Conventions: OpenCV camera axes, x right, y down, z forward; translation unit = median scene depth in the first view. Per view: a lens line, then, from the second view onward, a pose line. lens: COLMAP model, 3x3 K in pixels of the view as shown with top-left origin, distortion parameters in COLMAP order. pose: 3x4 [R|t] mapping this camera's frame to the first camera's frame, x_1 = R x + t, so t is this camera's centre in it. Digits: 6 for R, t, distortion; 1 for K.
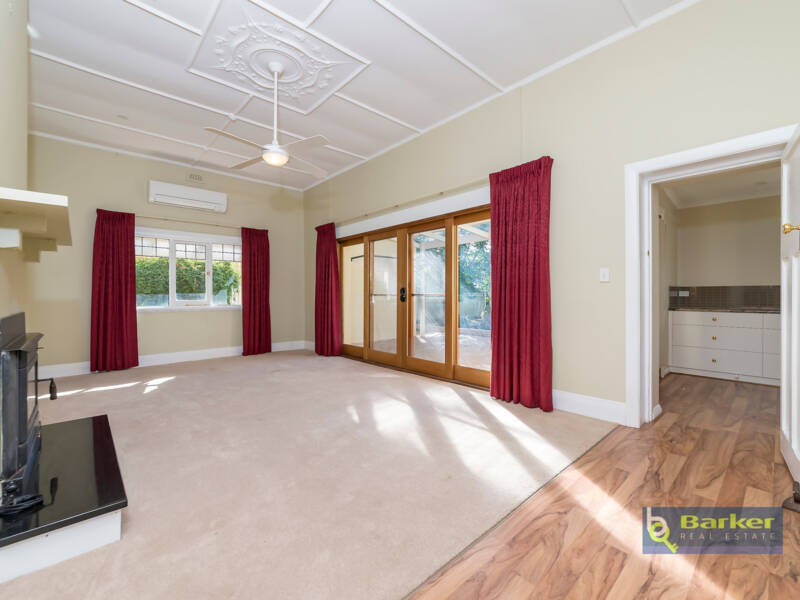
lens RADIAL K [[347.2, 0, 402.0], [0, 347.2, 302.5], [0, 0, 1]] dist [-0.001895, 0.000852]
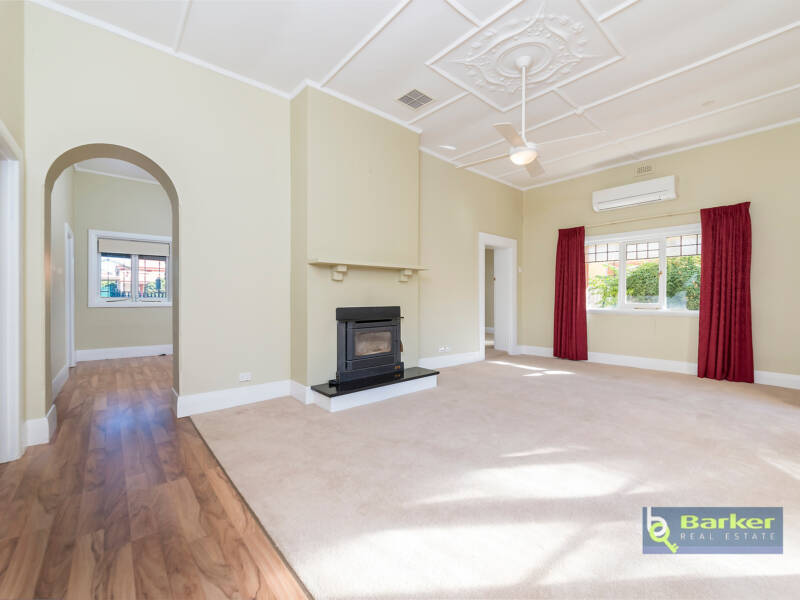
lens RADIAL K [[347.2, 0, 402.1], [0, 347.2, 295.3], [0, 0, 1]] dist [-0.001895, 0.000852]
pose [[-0.026005, -0.002205, -0.999659, 0.381342], [-0.021341, 0.999771, -0.001651, -0.013194], [0.999434, 0.021290, -0.026046, 0.426480]]
